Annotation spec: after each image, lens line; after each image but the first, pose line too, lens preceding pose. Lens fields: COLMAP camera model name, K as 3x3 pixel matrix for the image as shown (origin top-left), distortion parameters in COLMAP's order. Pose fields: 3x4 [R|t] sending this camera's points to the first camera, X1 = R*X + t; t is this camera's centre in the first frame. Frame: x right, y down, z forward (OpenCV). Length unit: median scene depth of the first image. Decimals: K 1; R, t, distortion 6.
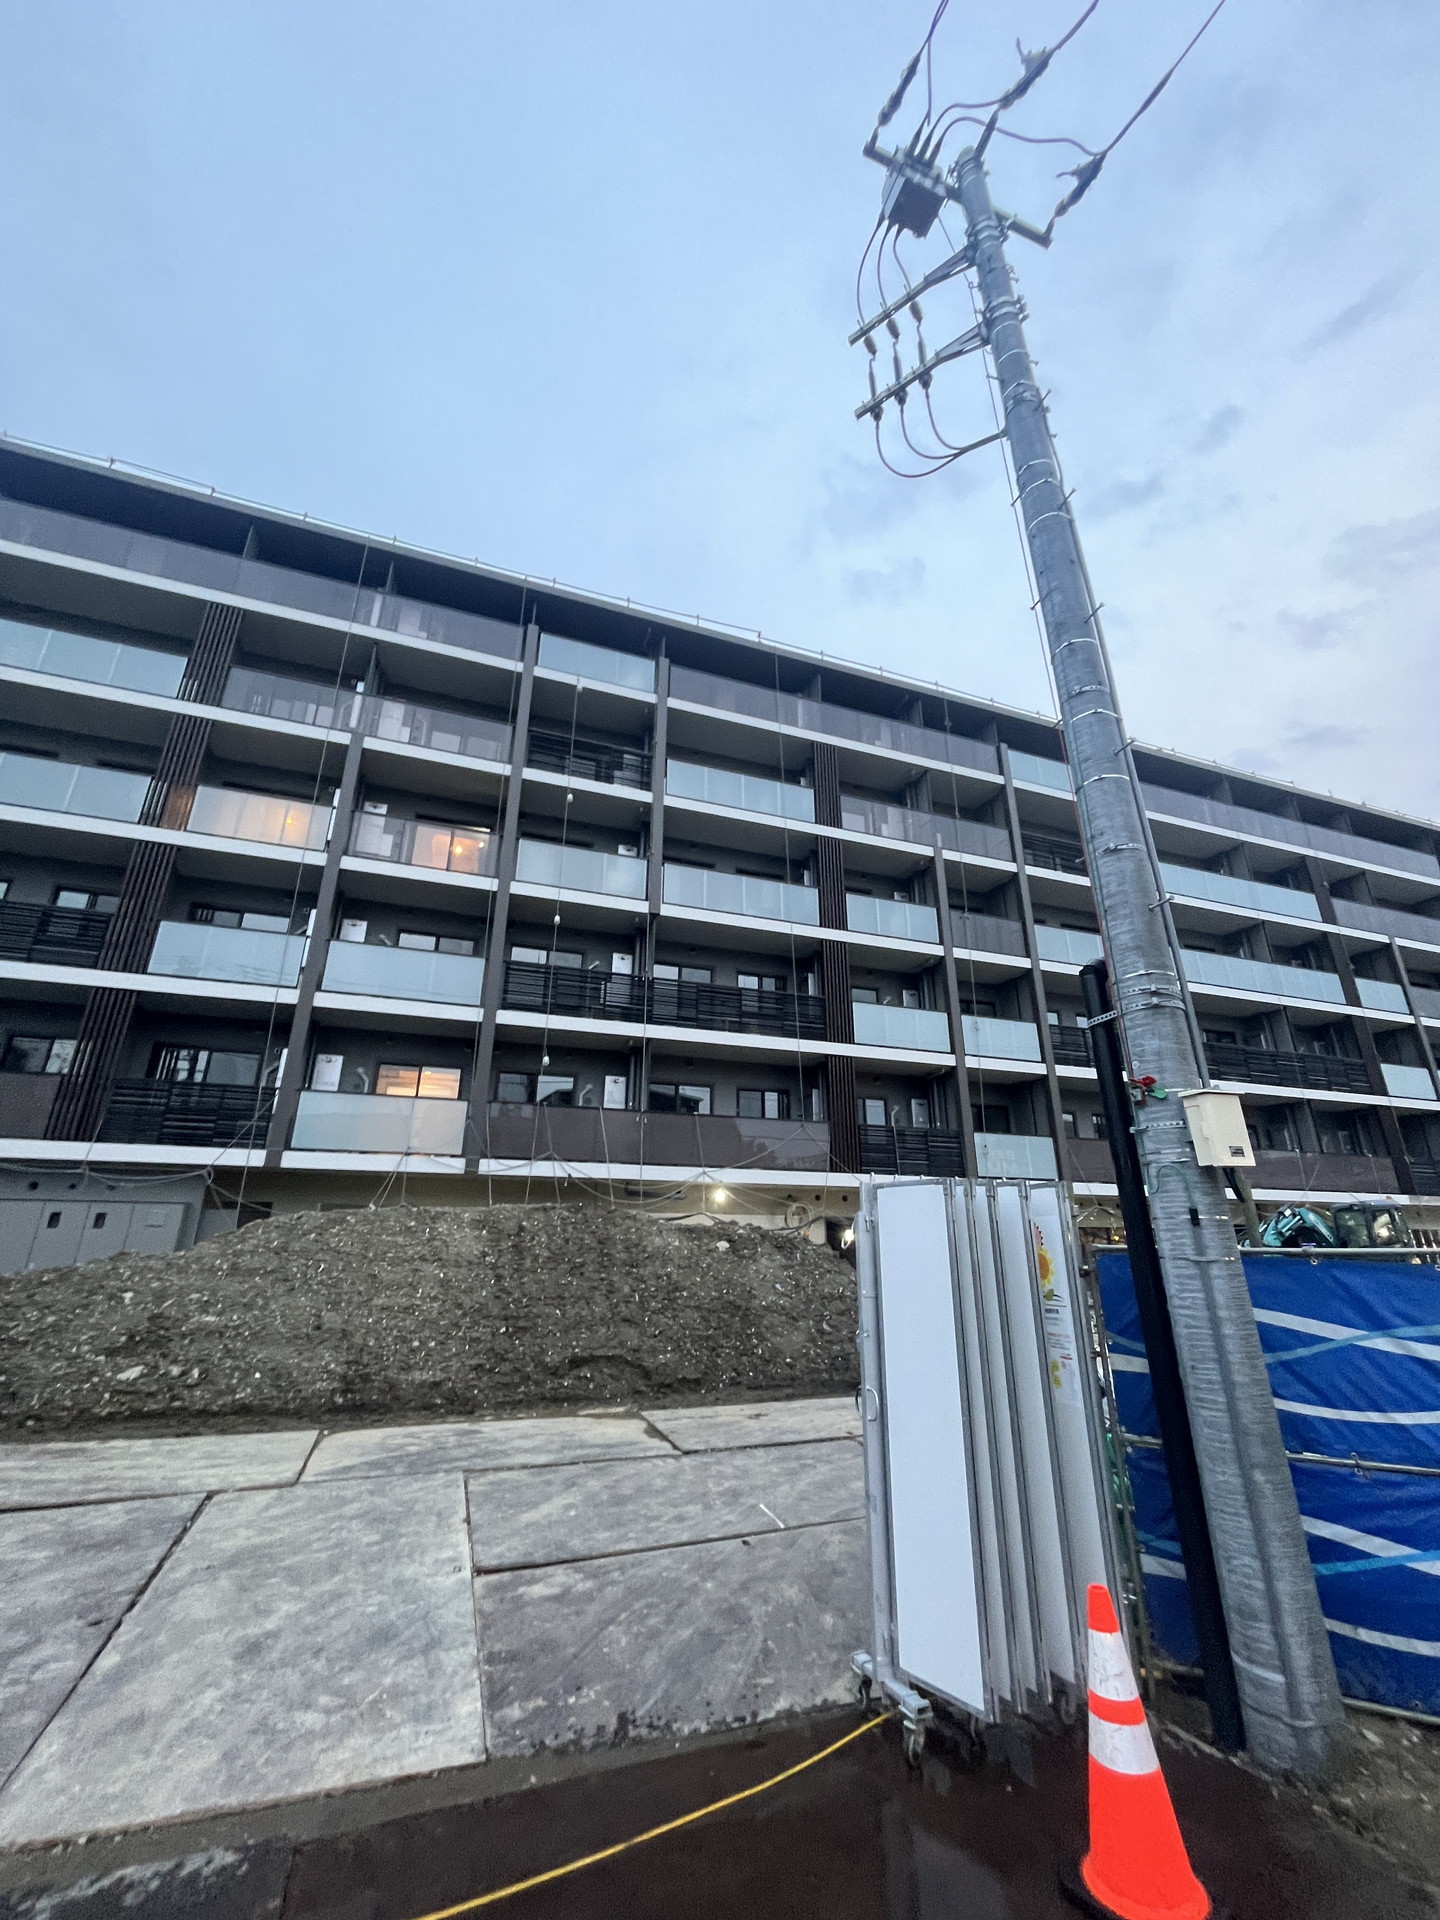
lens RADIAL K [[773.0, 0, 718.4], [0, 773.0, 961.1], [0, 0, 1]] dist [-0.002636, 0.000011]
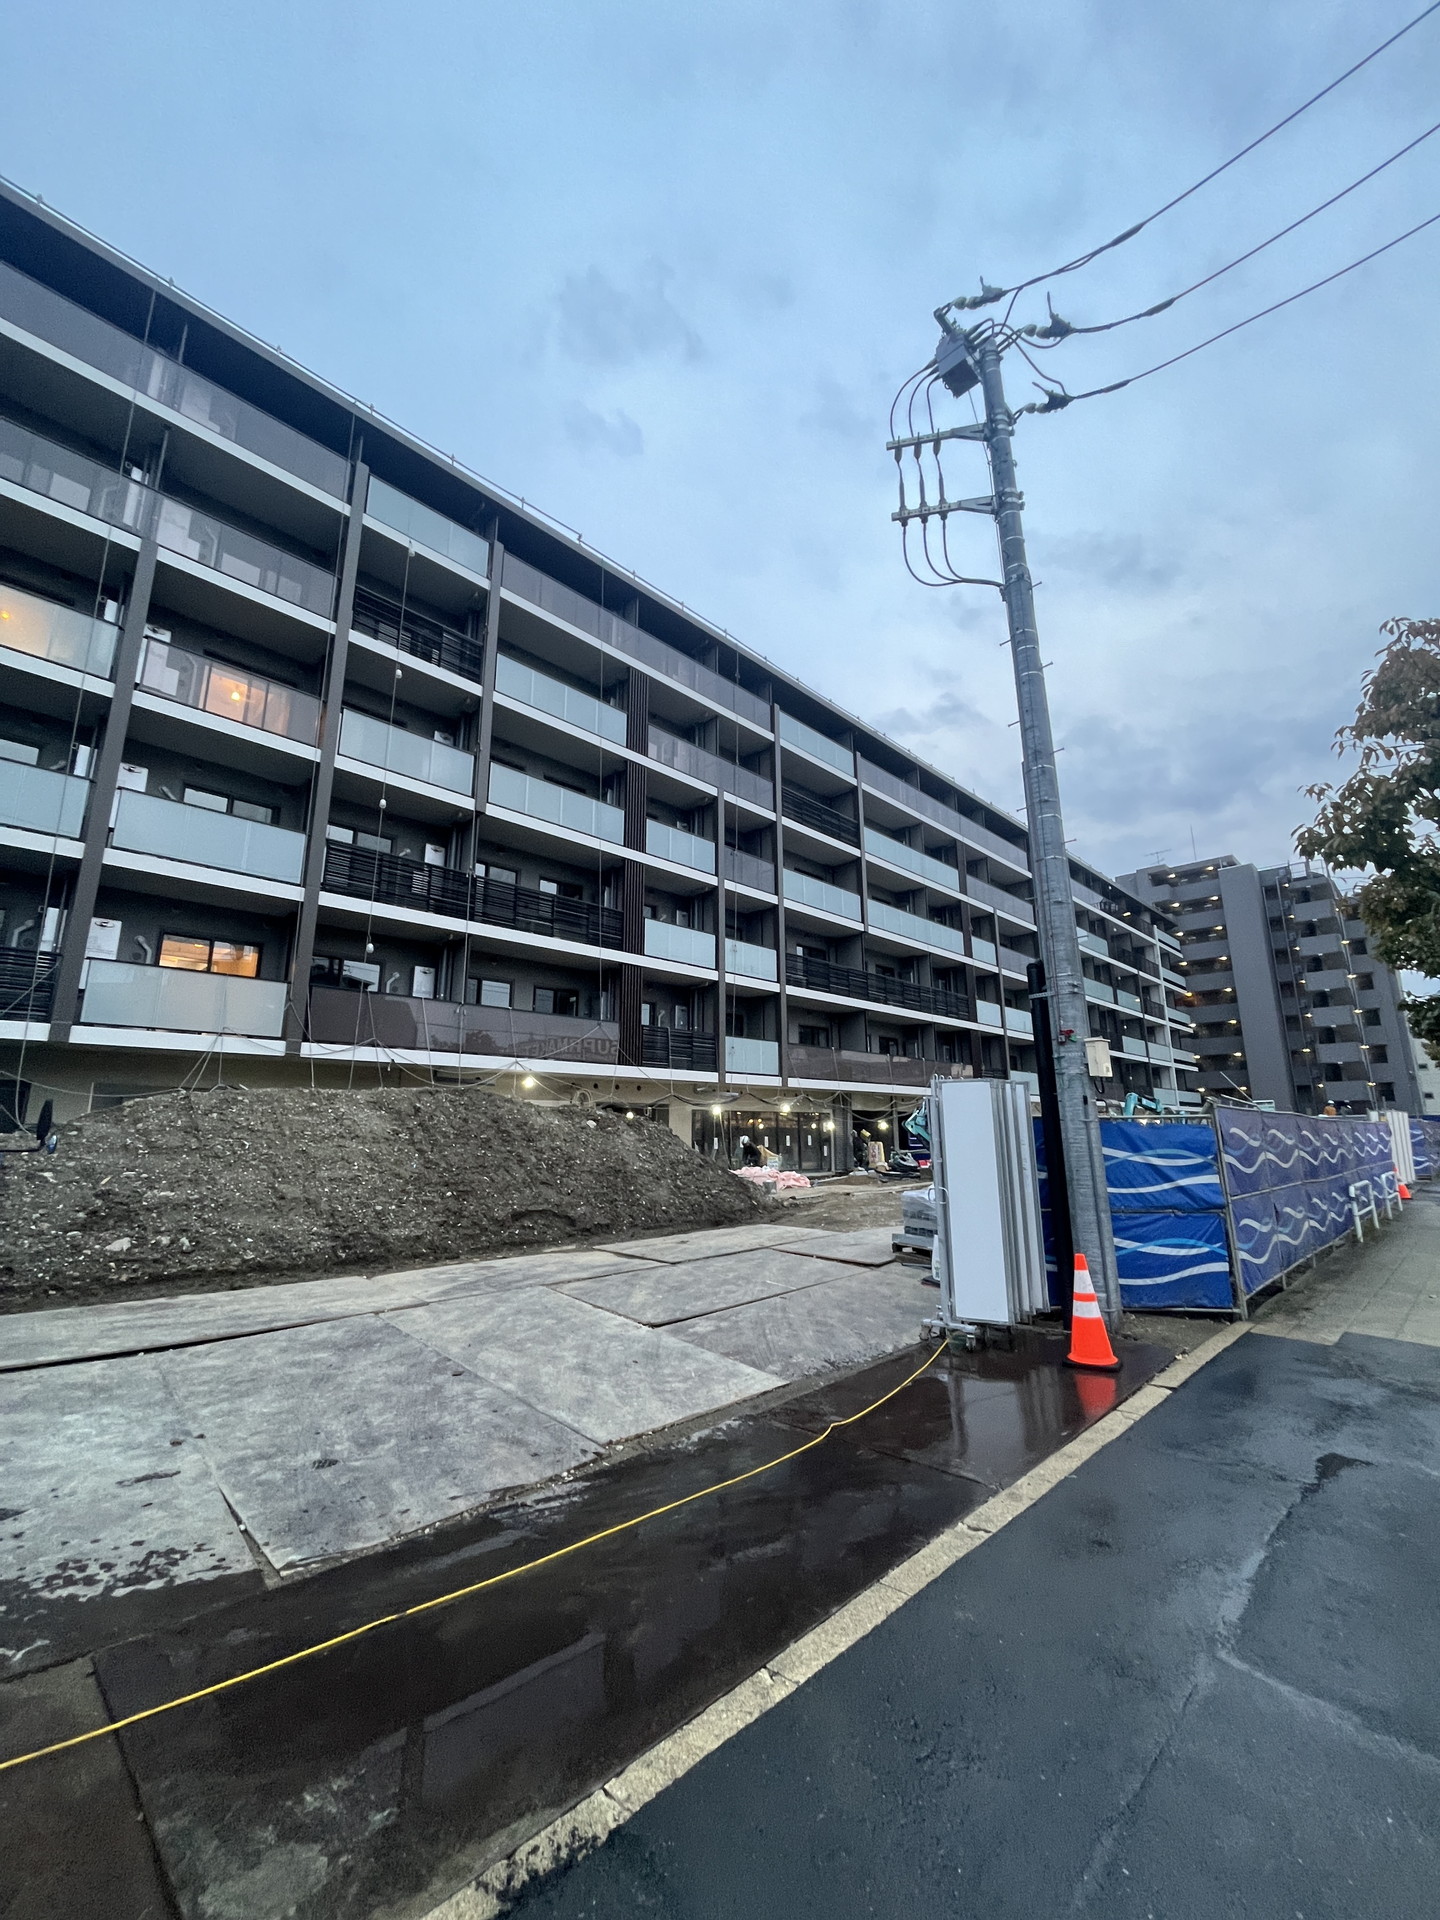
lens RADIAL K [[773.0, 0, 718.4], [0, 773.0, 961.1], [0, 0, 1]] dist [-0.002636, 0.000011]
pose [[0.901968, 0.085799, 0.423193, -0.238967], [-0.142446, 0.984320, 0.104039, -0.021250], [-0.407630, -0.154122, 0.900047, -0.078041]]
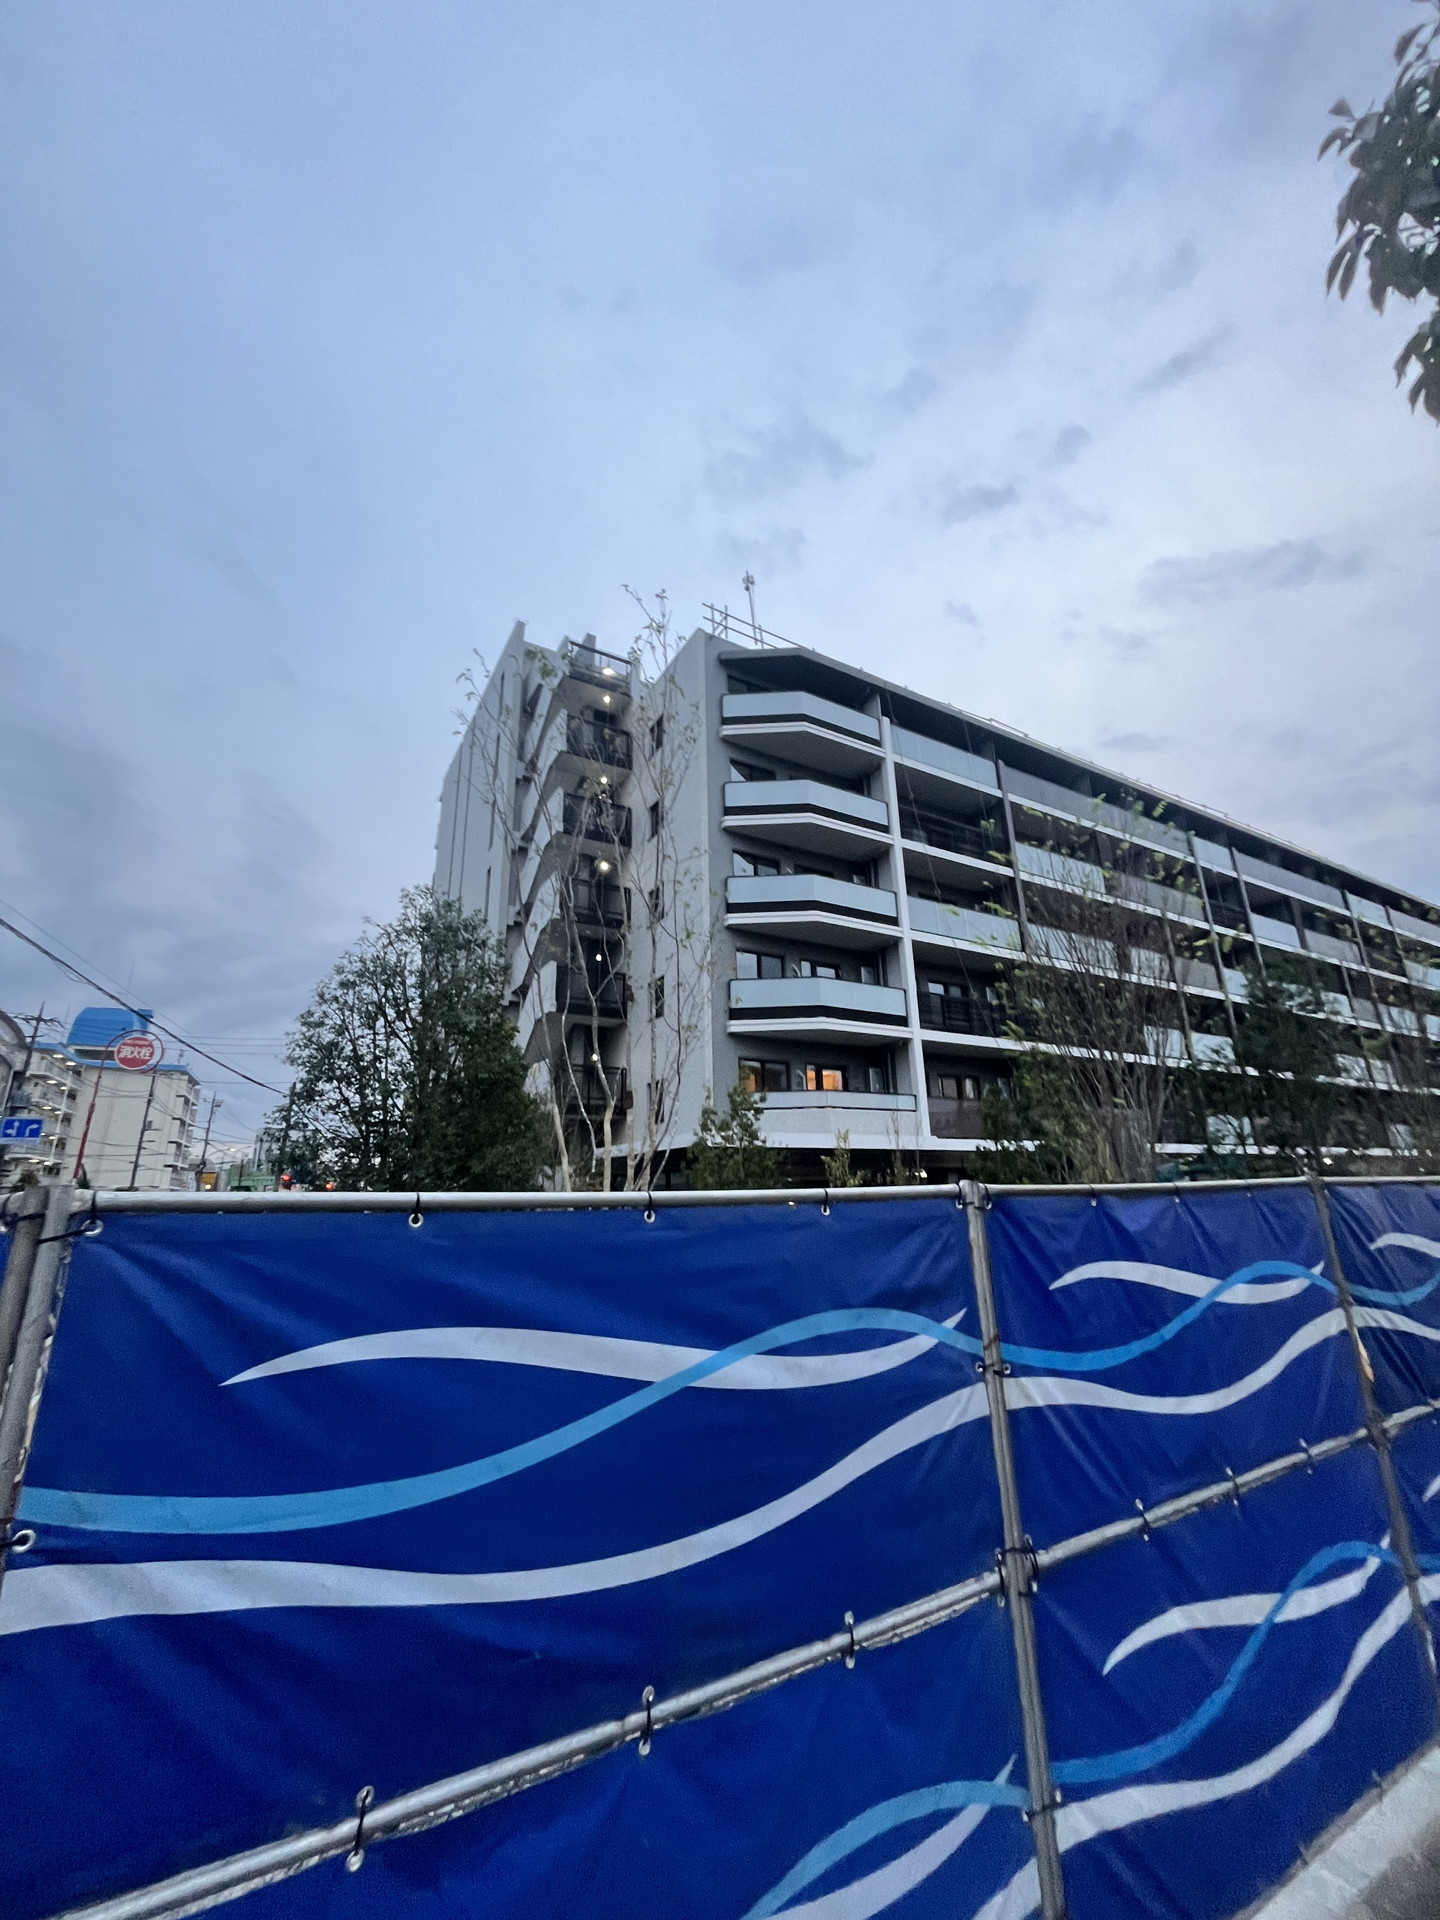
lens RADIAL K [[786.9, 0, 714.7], [0, 786.9, 946.5], [0, 0, 1]] dist [-0.001101, -0.000083]
pose [[0.980463, 0.031532, 0.194159, -1.051754], [-0.038582, 0.998722, 0.032636, -0.129258], [-0.192882, -0.039489, 0.980427, -0.313906]]
